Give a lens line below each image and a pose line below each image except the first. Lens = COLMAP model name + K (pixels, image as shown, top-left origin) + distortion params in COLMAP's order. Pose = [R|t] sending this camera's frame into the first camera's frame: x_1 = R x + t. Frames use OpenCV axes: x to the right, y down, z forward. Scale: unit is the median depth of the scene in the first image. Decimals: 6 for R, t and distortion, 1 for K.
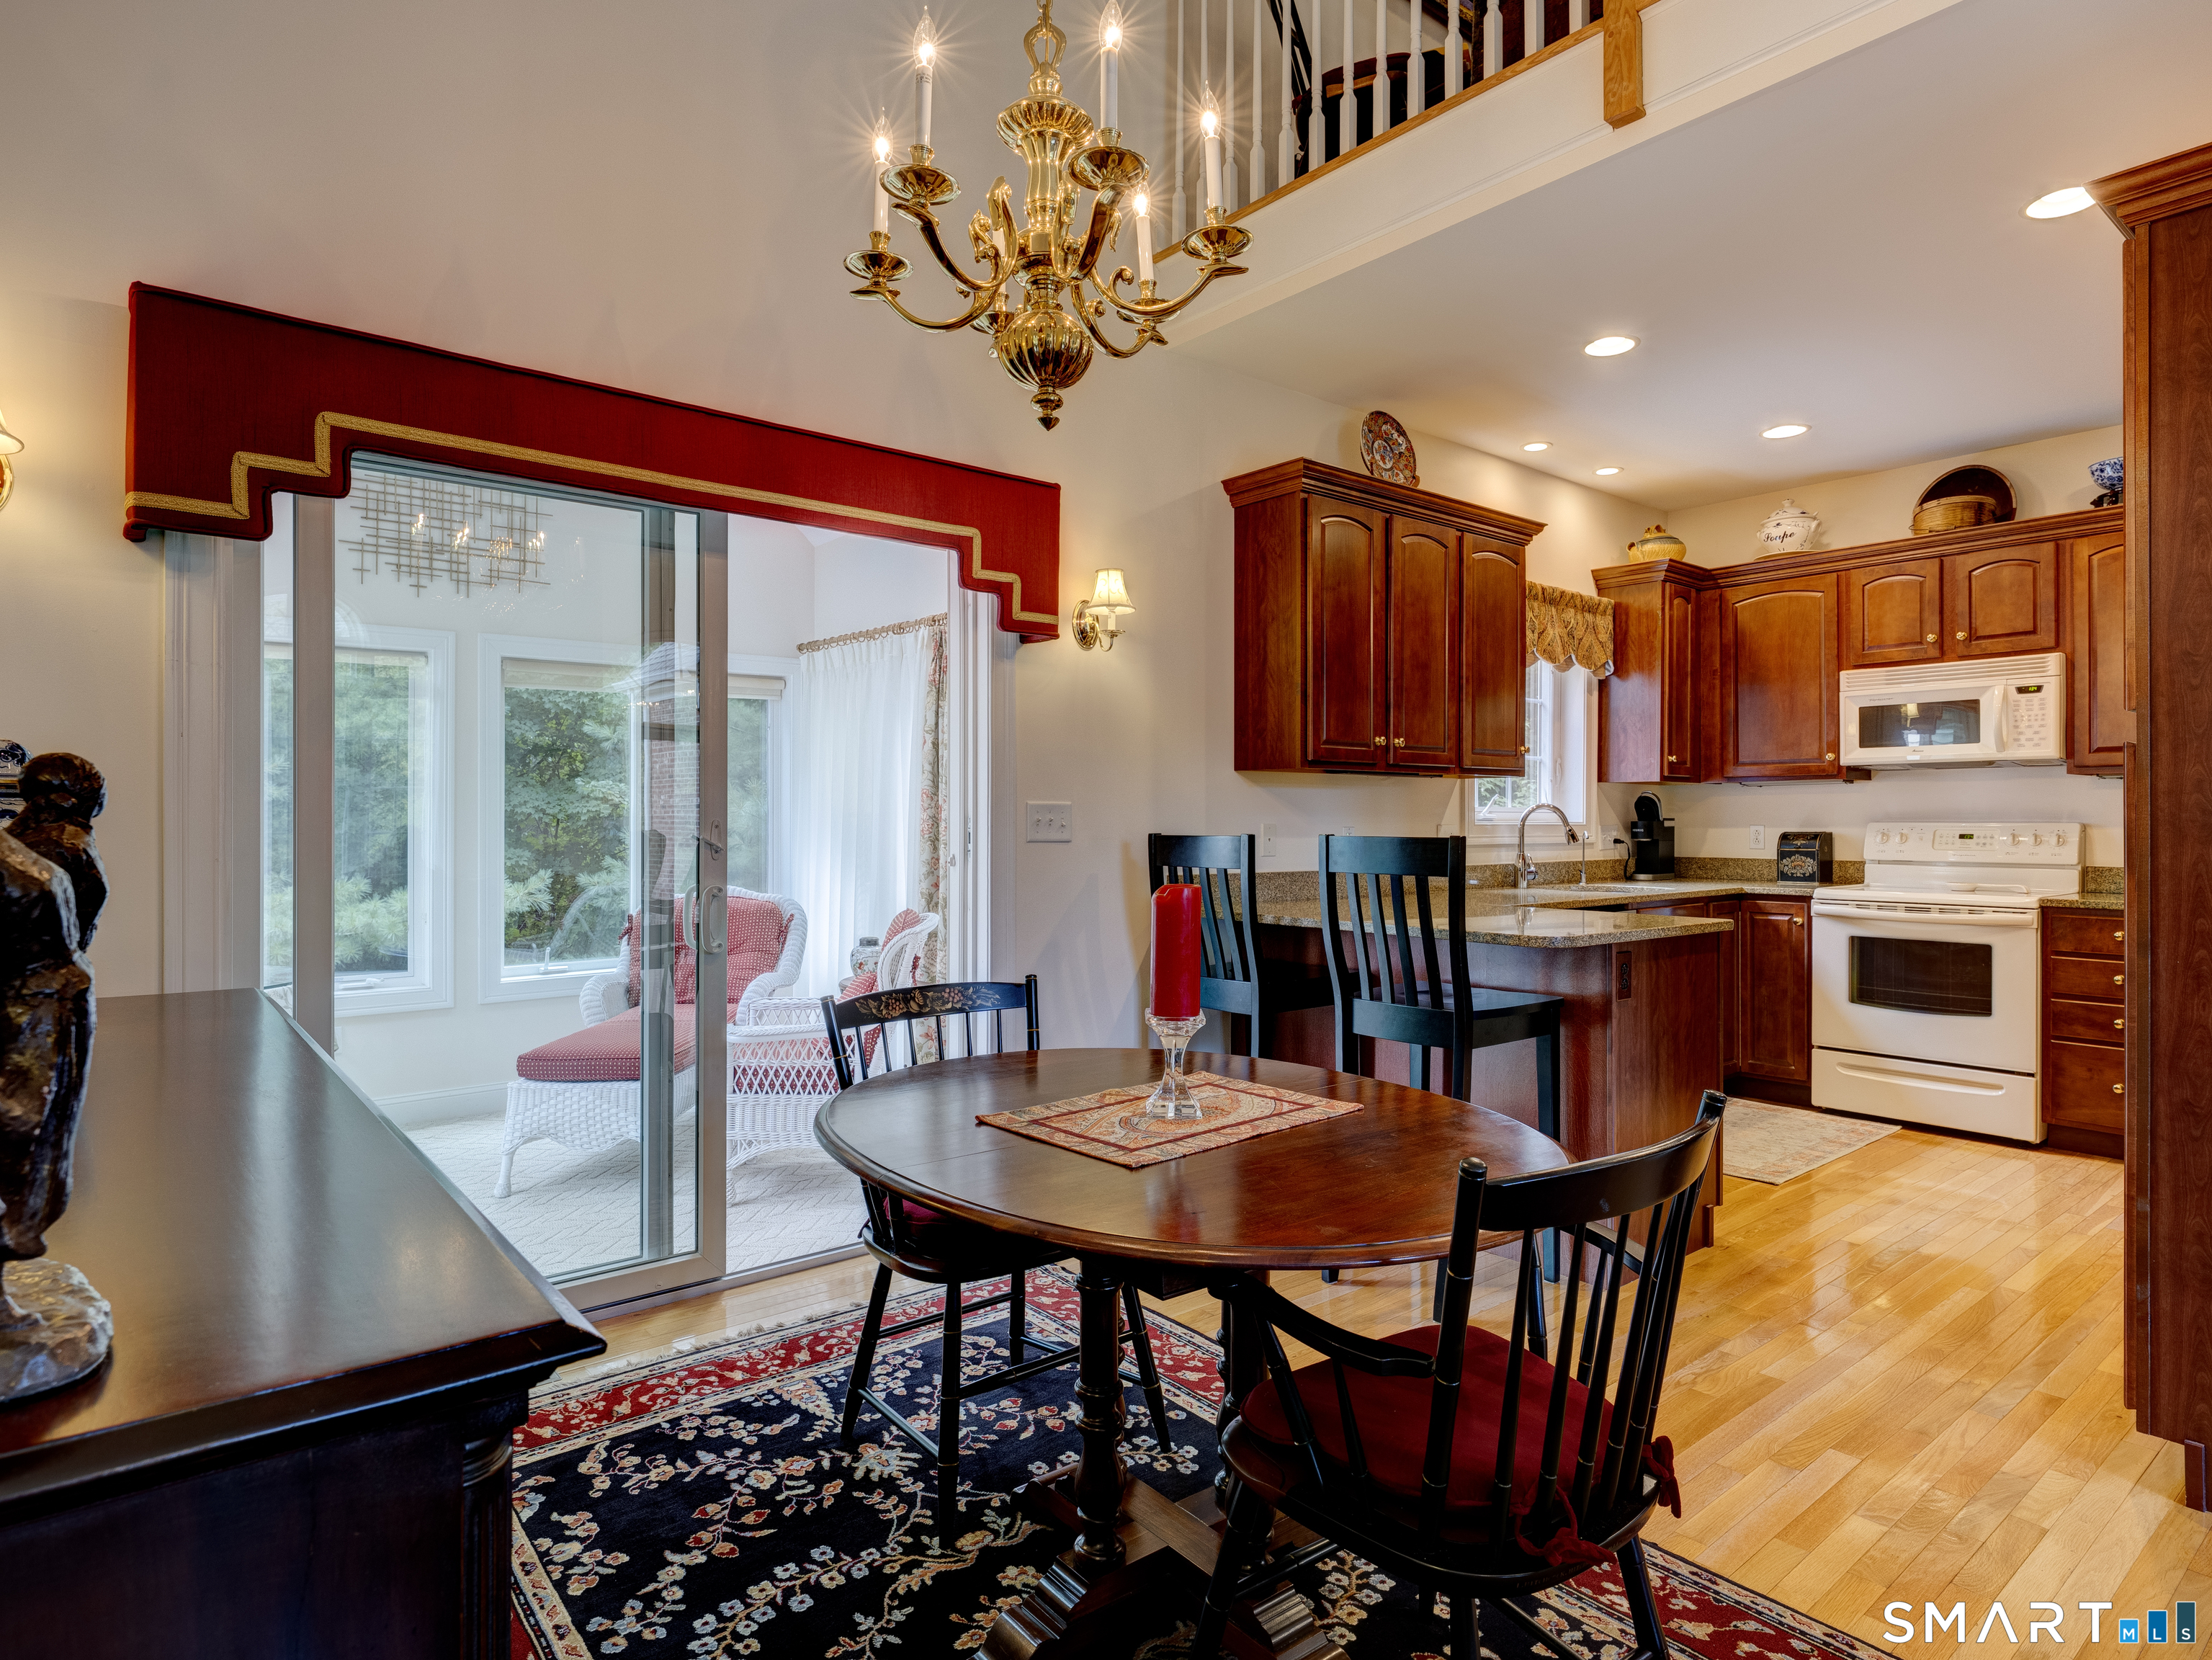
lens RADIAL K [[1208.9, 0, 1106.0], [0, 1208.9, 830.0], [0, 0, 1]] dist [0.000920, 0.000431]
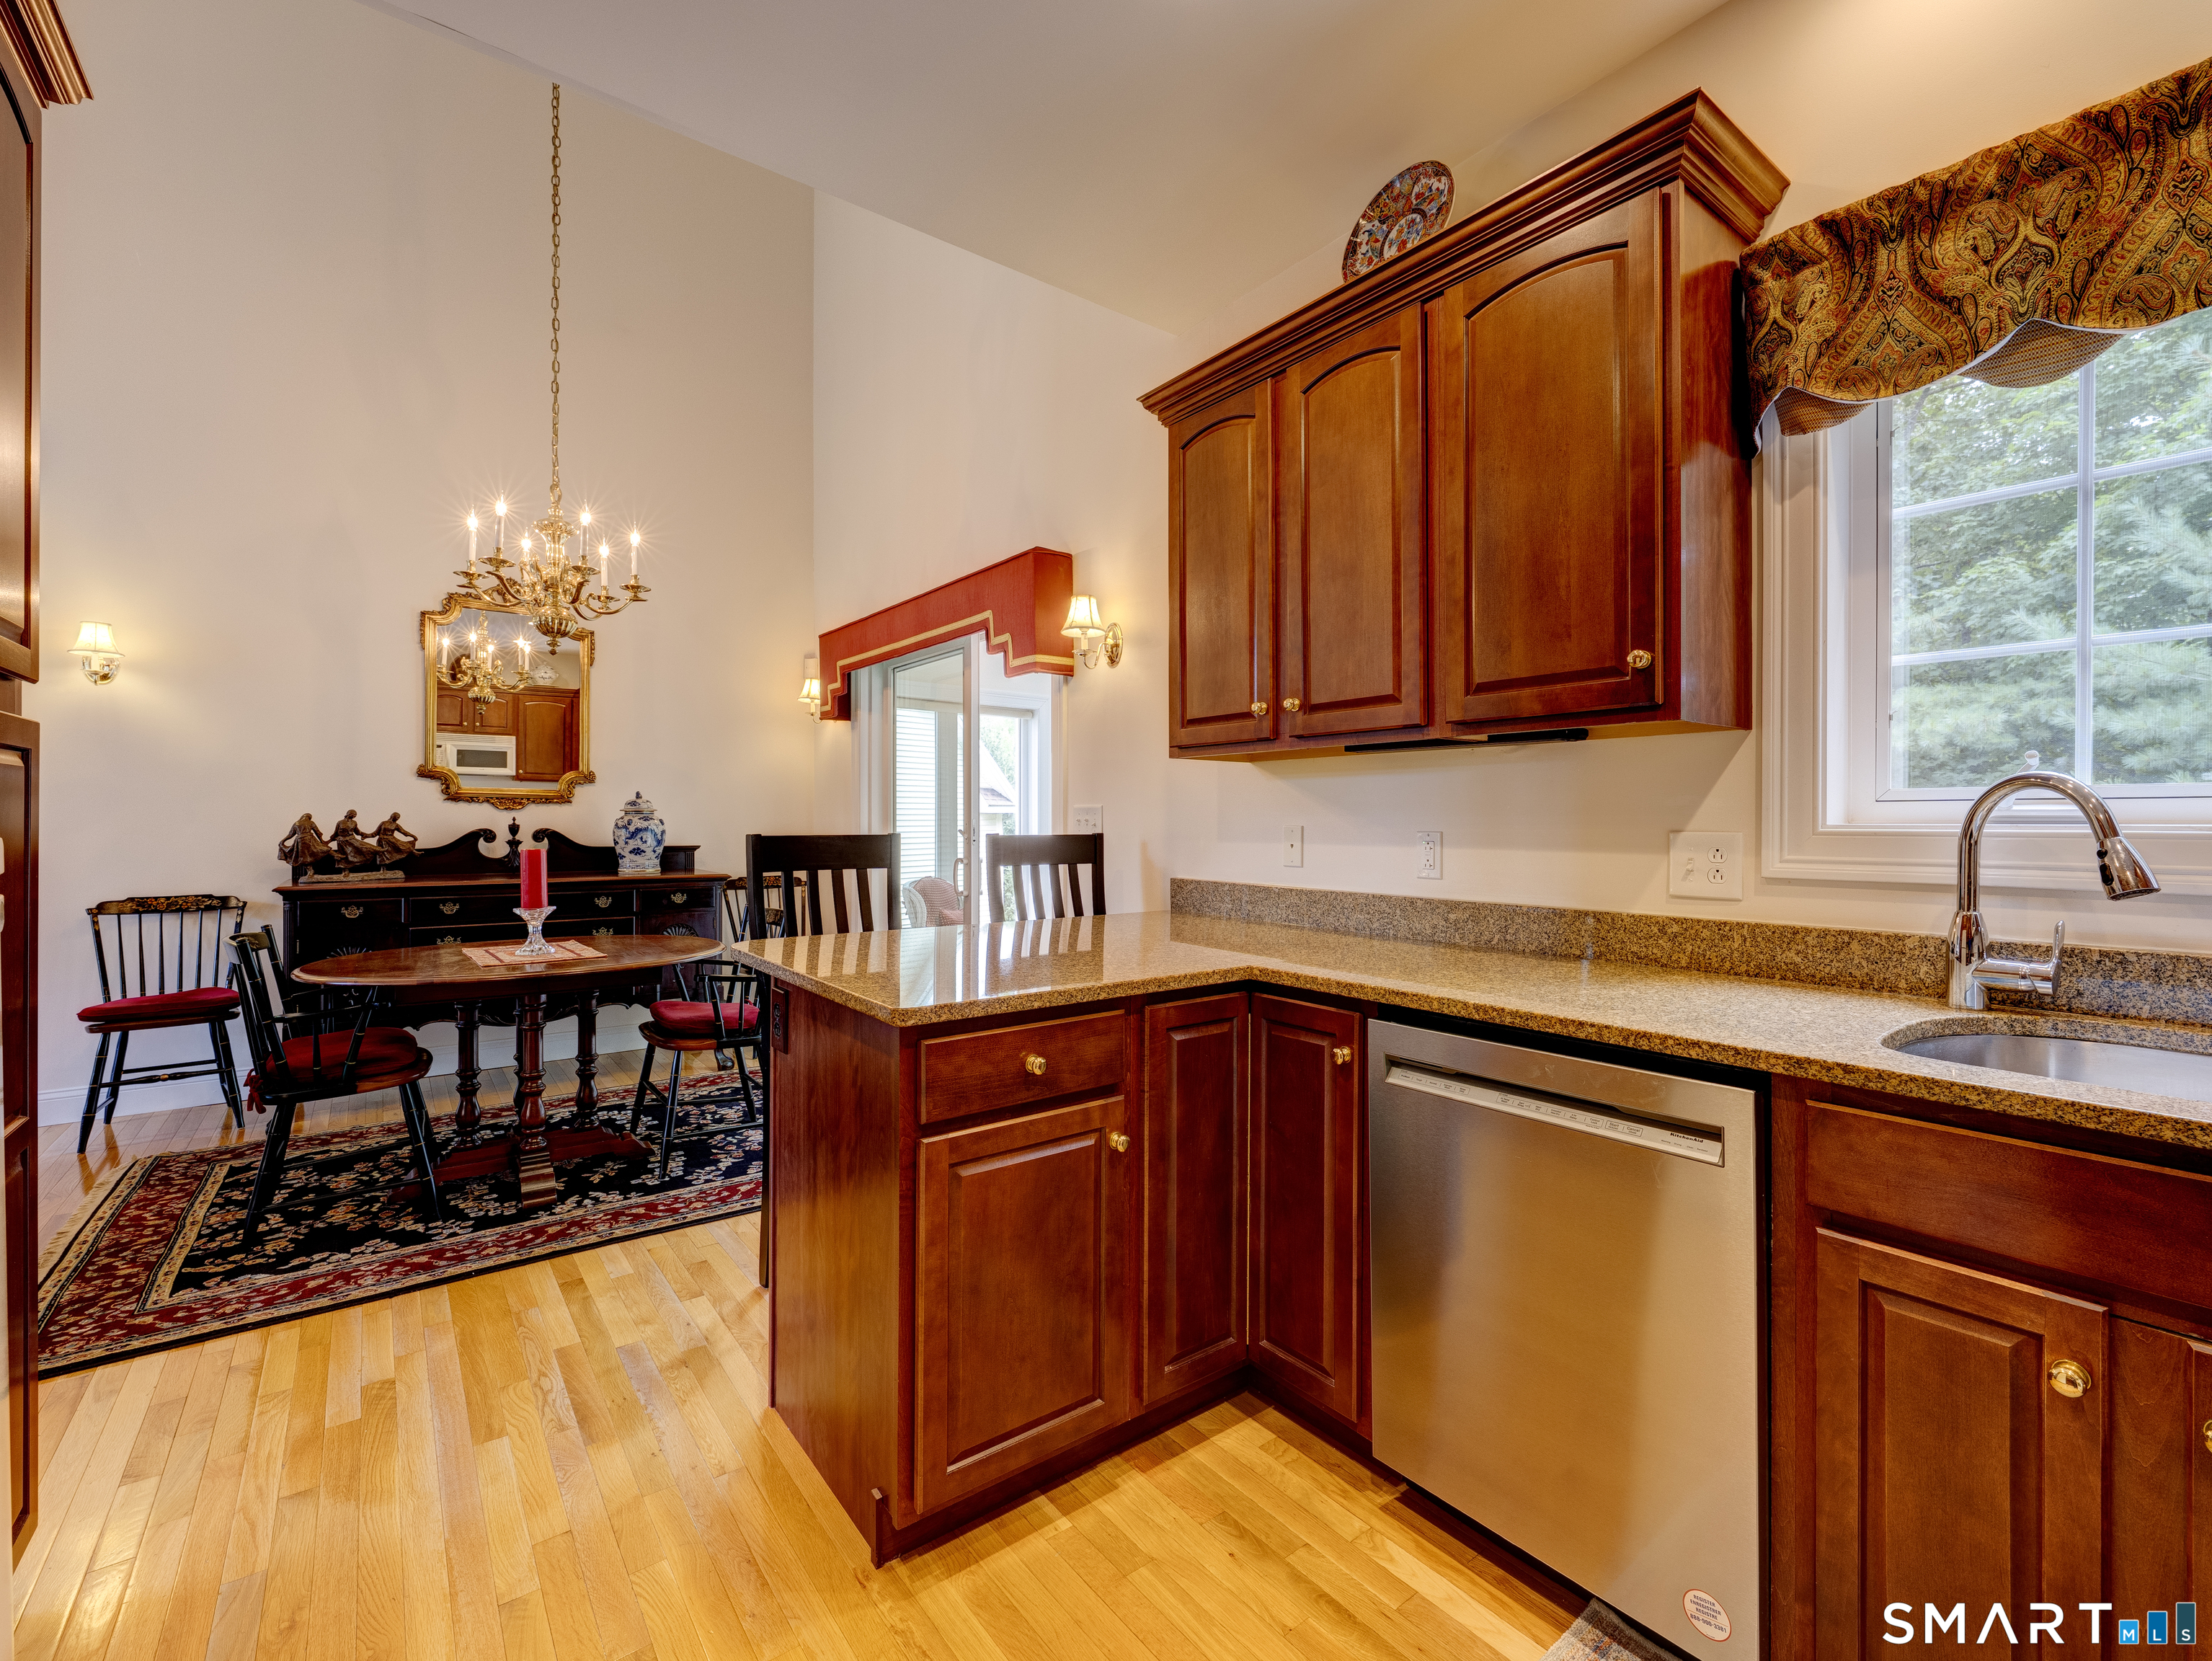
lens RADIAL K [[958.2, 0, 1106.0], [0, 958.2, 830.5], [0, 0, 1]] dist [0.000572, 0.000091]
pose [[-0.028546, 0.005663, -0.999576, 0.975236], [-0.011795, 0.999912, 0.006002, -0.005287], [0.999523, 0.011961, -0.028477, 1.152938]]
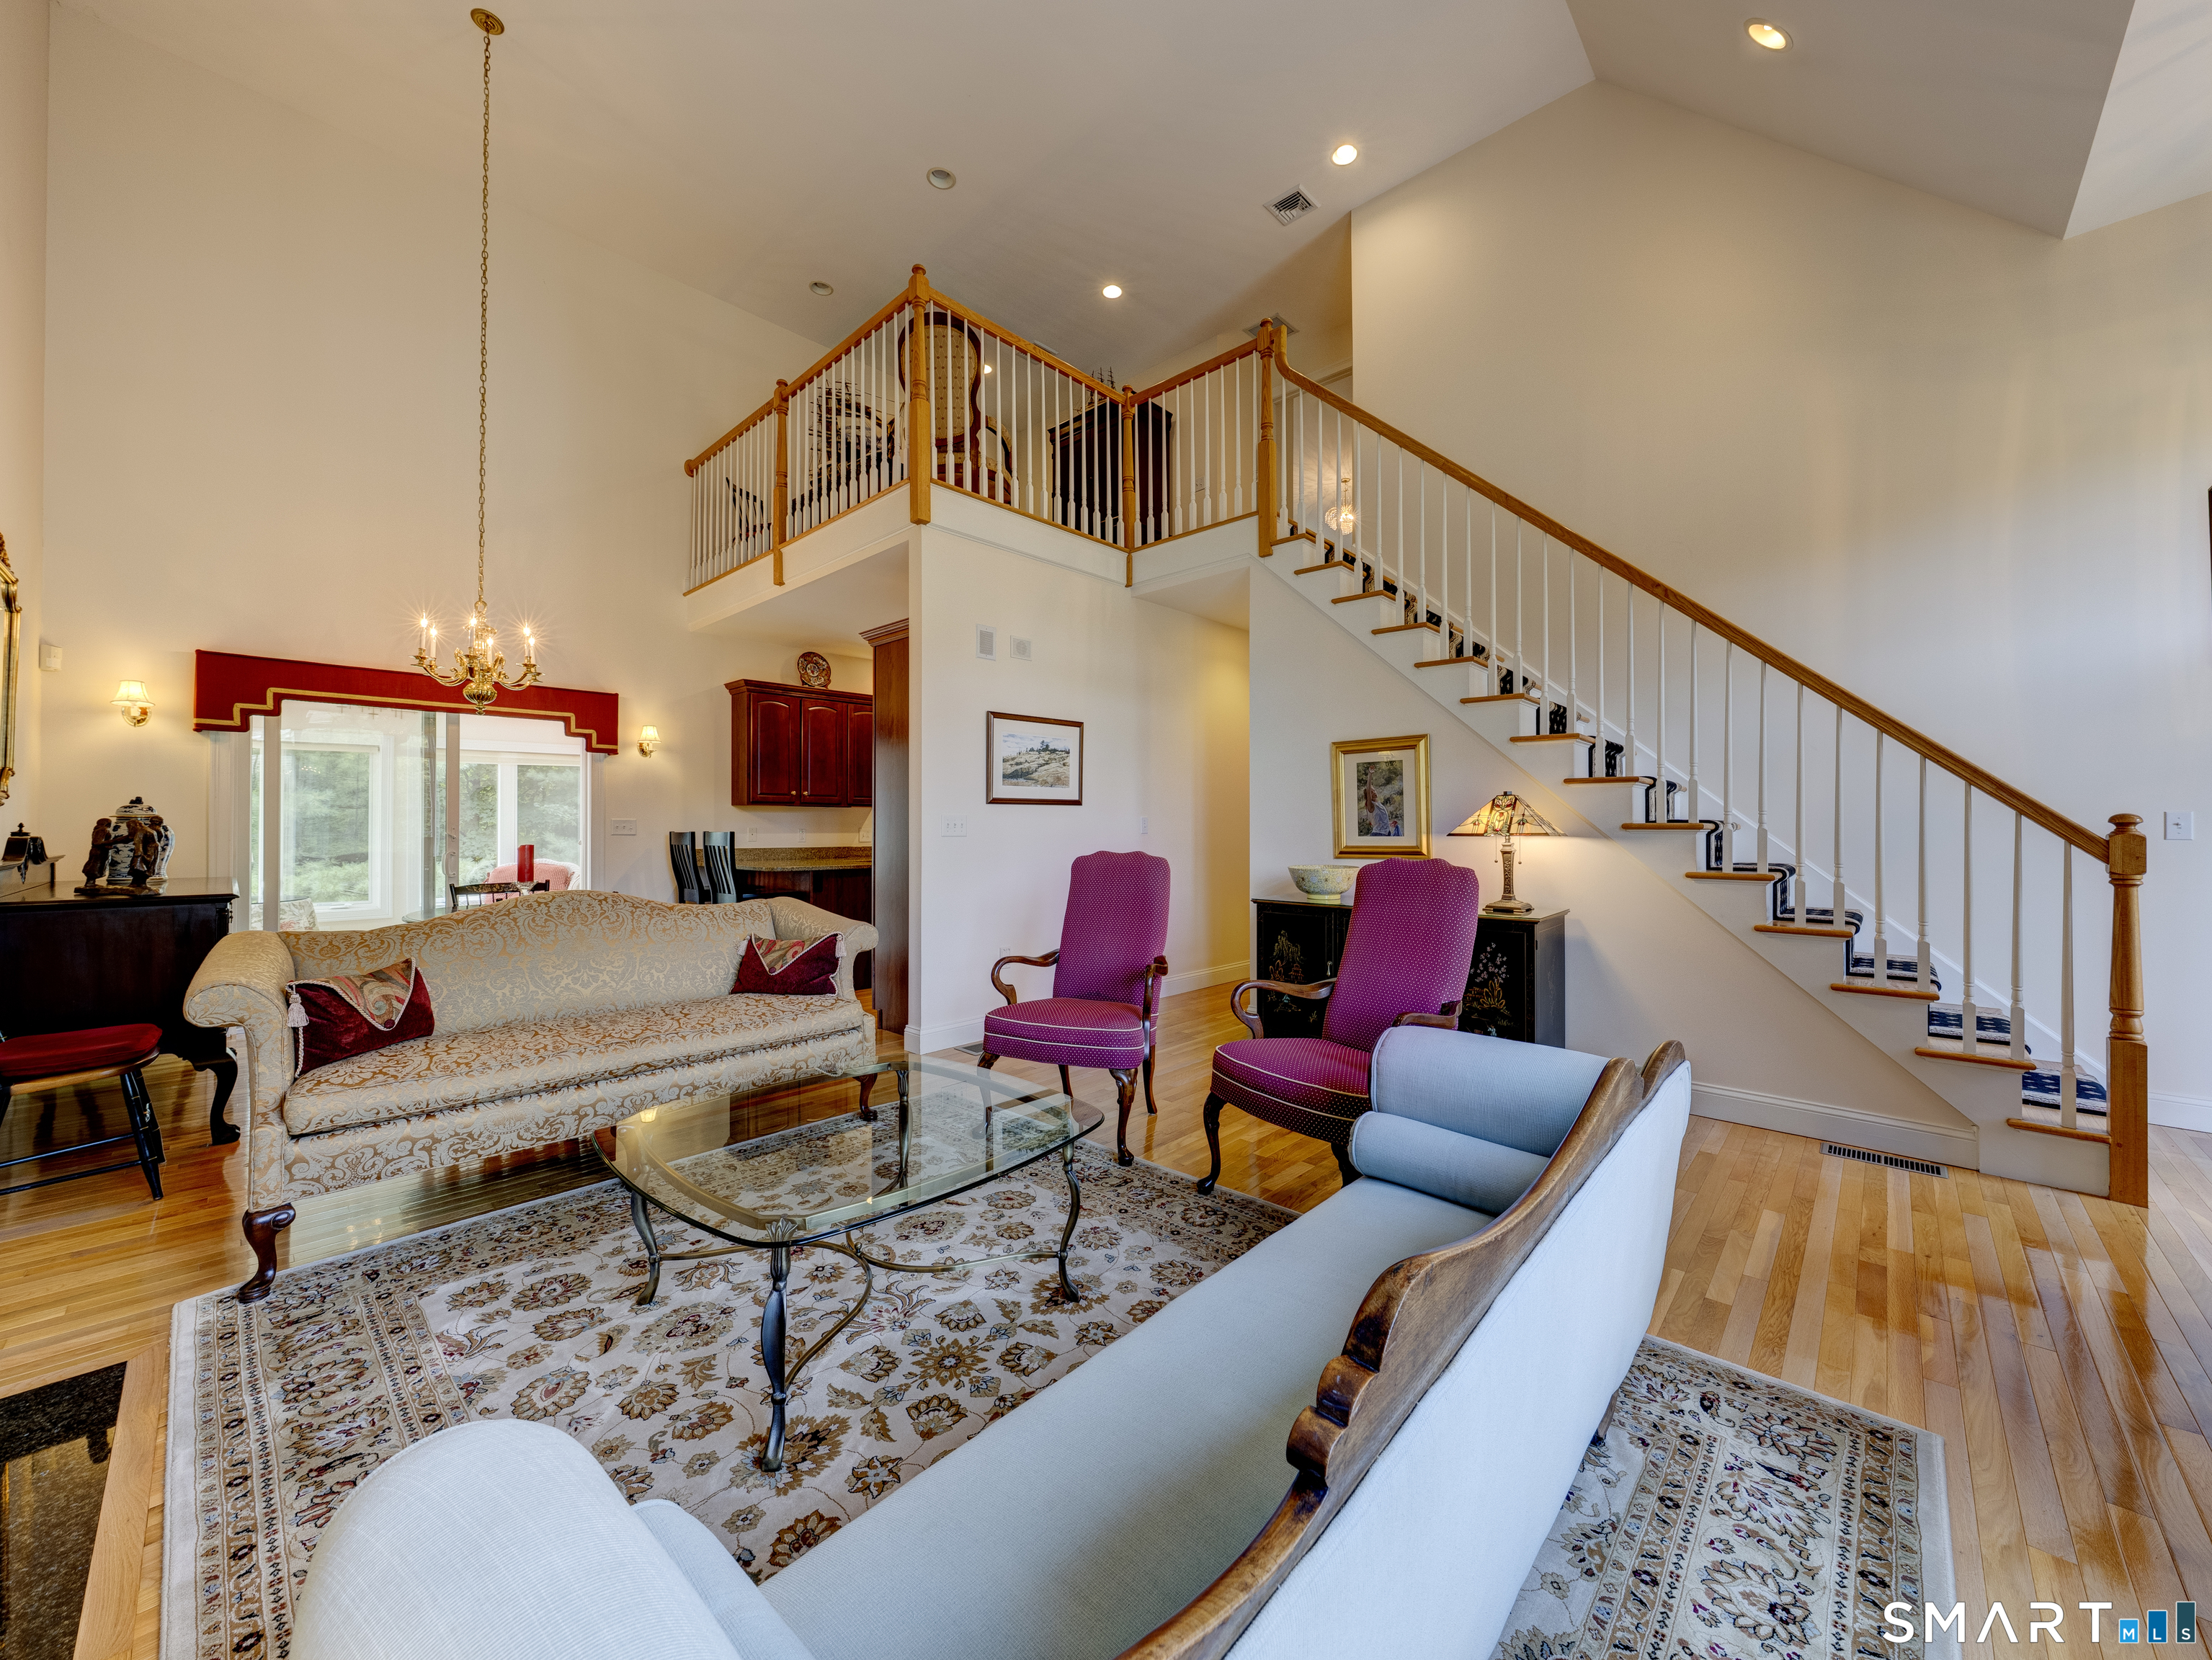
lens RADIAL K [[836.8, 0, 1106.0], [0, 836.8, 830.0], [0, 0, 1]] dist [-0.000592, 0.000015]
pose [[0.990931, -0.003592, 0.134321, 0.770645], [0.004155, 0.999984, -0.003913, 0.011232], [-0.134305, 0.004435, 0.990930, -0.907279]]
